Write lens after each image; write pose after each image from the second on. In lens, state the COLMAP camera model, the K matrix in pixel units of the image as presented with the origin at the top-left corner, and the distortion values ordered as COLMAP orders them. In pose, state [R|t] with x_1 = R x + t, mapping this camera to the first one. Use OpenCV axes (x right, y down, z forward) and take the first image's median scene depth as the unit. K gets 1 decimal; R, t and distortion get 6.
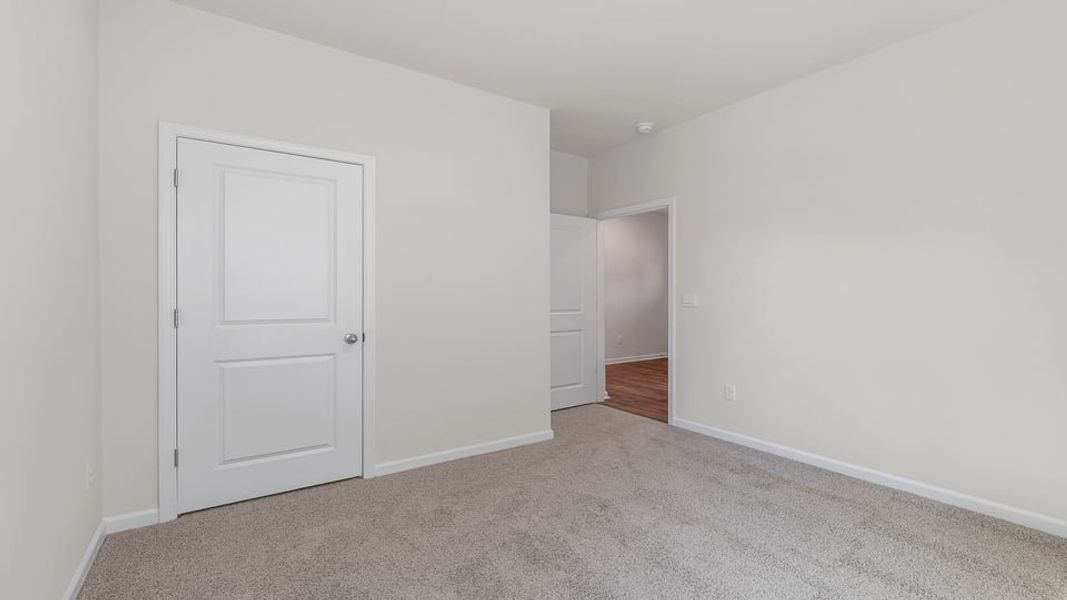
lens RADIAL K [[459.4, 0, 535.5], [0, 459.4, 296.0], [0, 0, 1]] dist [-0.000079, -0.000038]
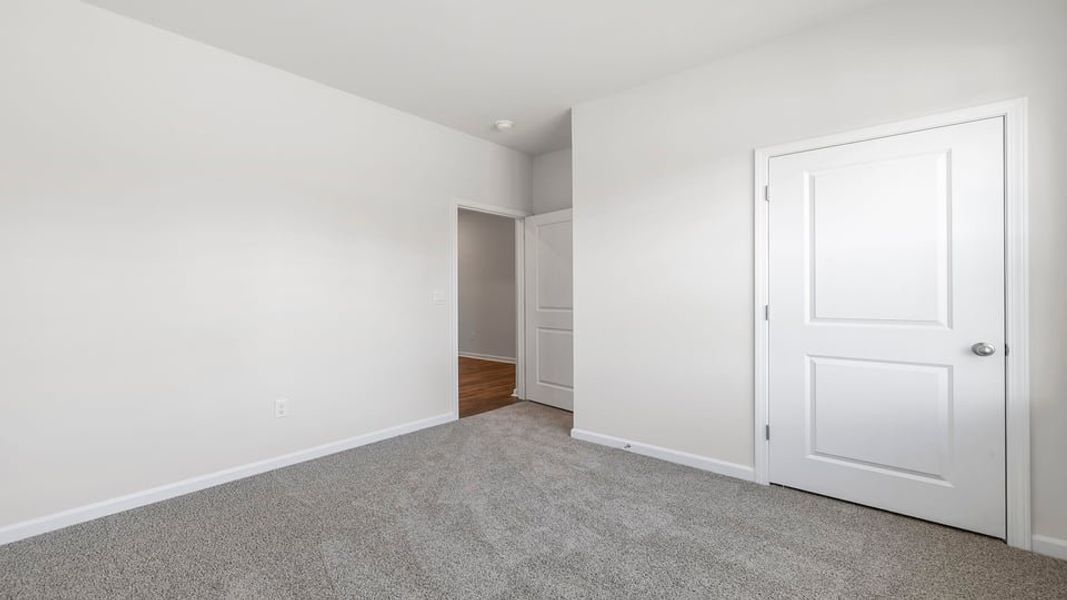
lens RADIAL K [[459.4, 0, 535.5], [0, 459.4, 296.0], [0, 0, 1]] dist [-0.000079, -0.000038]
pose [[0.244264, -0.000357, -0.969709, 0.181988], [0.005721, 0.999983, 0.001073, -0.000715], [0.969692, -0.005810, 0.244262, 0.124539]]
